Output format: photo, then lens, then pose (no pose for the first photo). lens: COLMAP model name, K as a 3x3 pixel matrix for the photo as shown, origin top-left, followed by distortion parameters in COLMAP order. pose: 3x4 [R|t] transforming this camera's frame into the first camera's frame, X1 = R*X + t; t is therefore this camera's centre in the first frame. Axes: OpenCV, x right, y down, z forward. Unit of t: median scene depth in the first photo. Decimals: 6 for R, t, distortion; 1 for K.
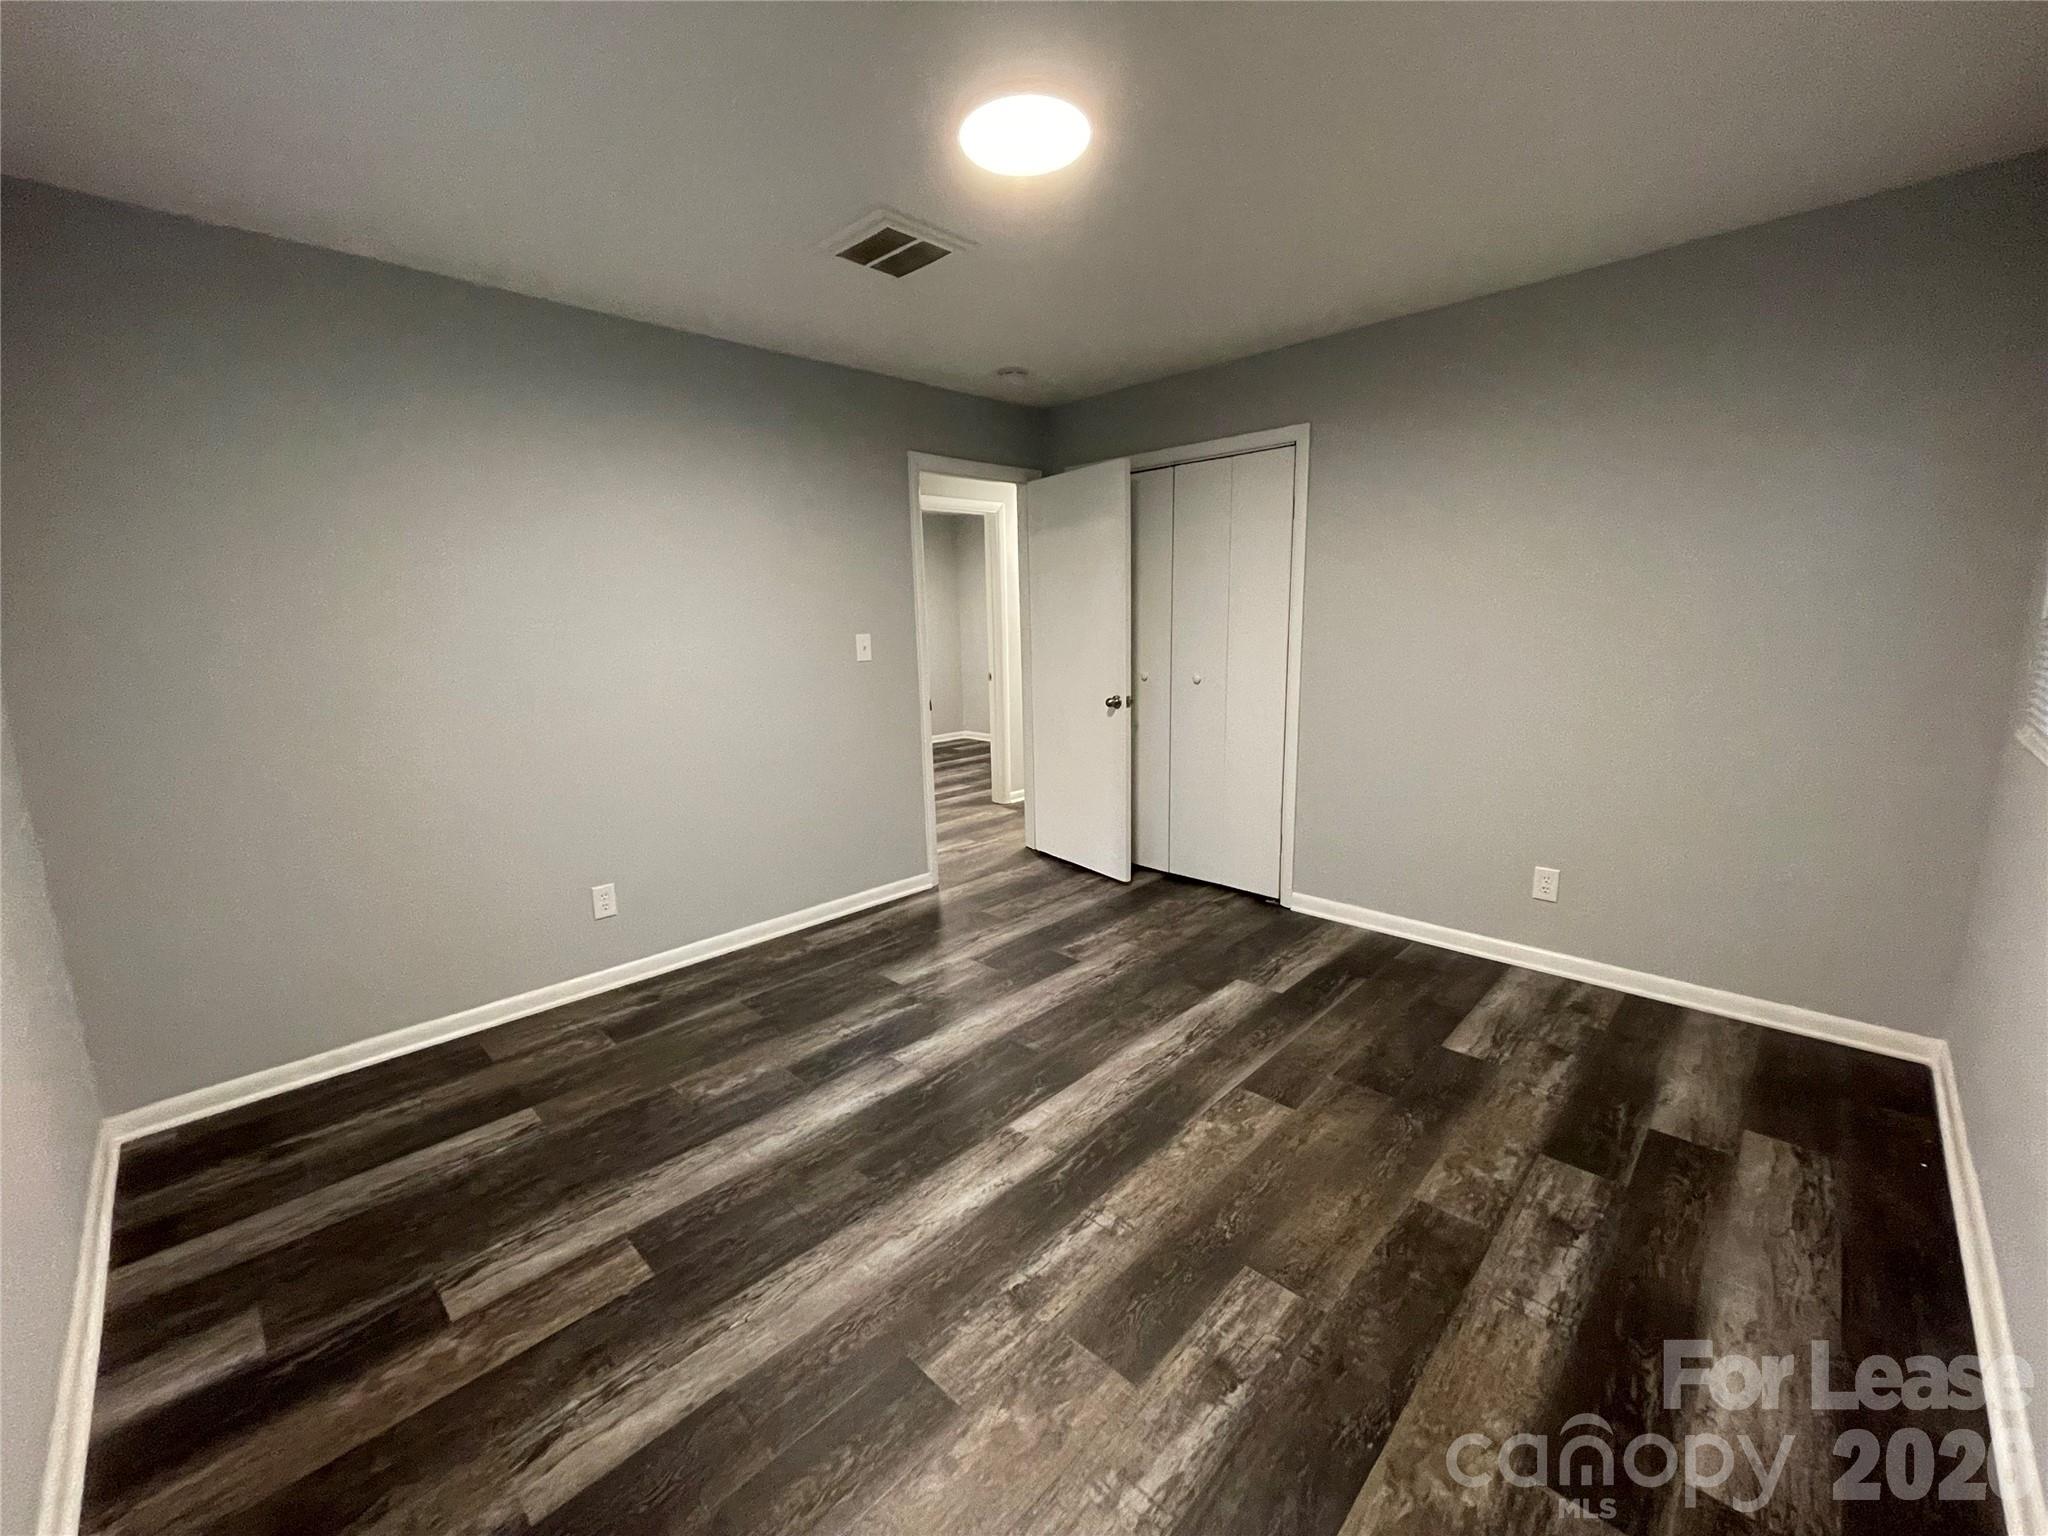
lens RADIAL K [[827.8, 0, 1011.3], [0, 827.8, 766.9], [0, 0, 1]] dist [-0.000487, 0.000029]
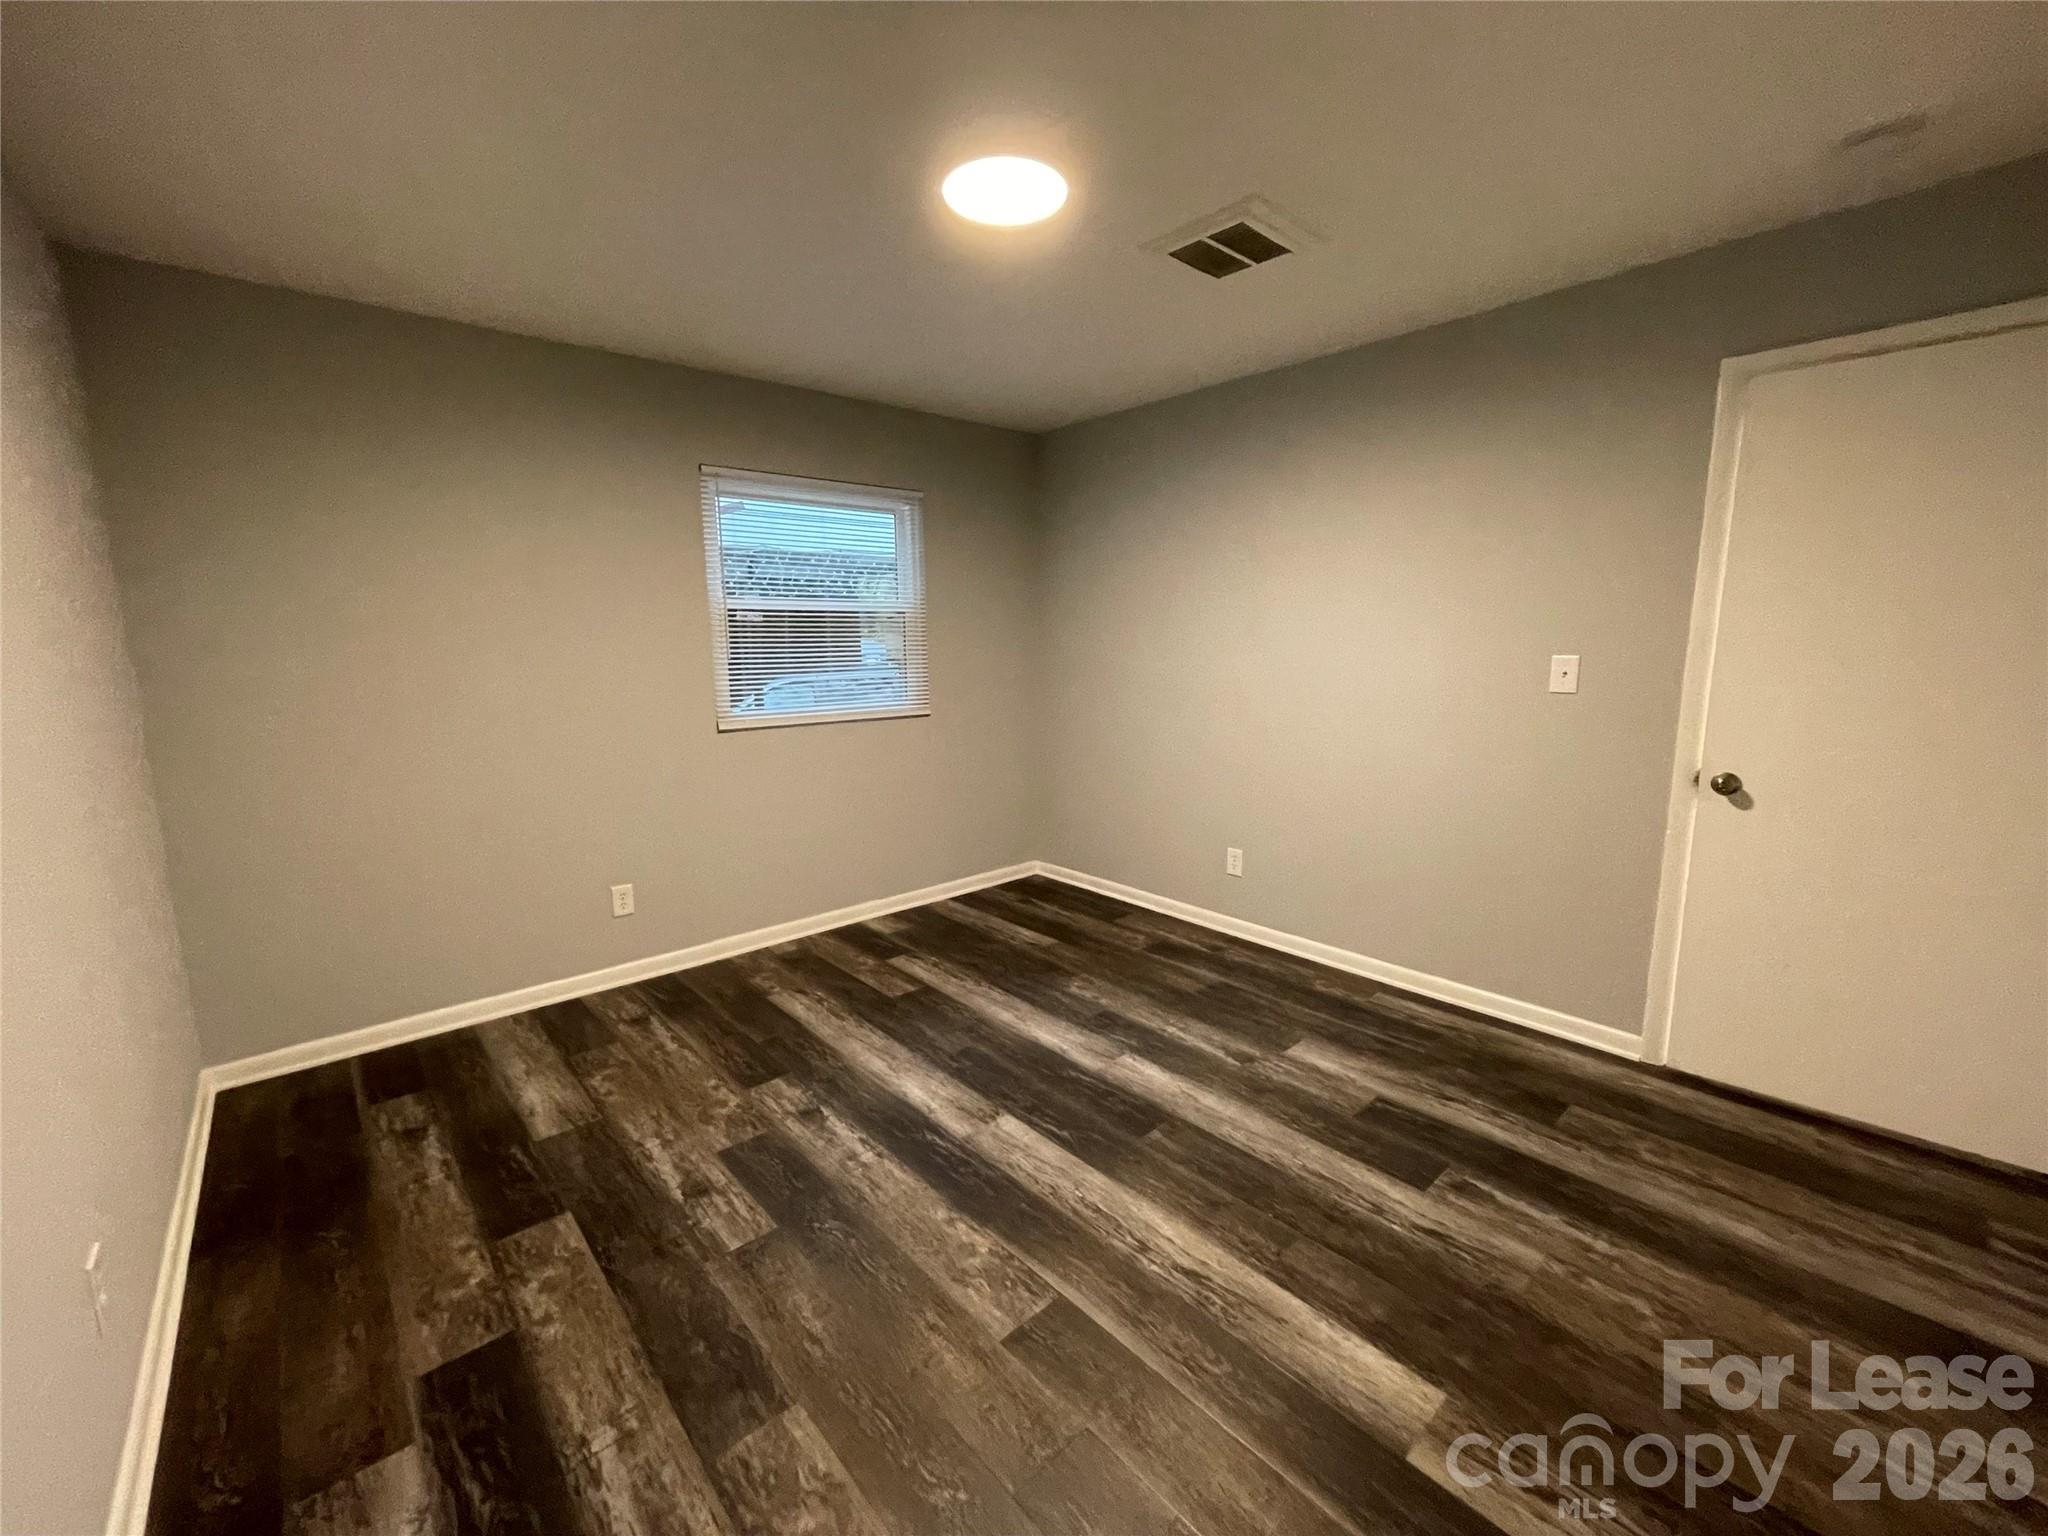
lens RADIAL K [[827.8, 0, 1011.3], [0, 827.8, 766.9], [0, 0, 1]] dist [-0.000487, 0.000029]
pose [[-0.070075, 0.184559, -0.980320, 0.988010], [-0.168110, 0.966496, 0.193973, -0.218088], [0.983274, 0.178394, -0.036701, 0.980332]]
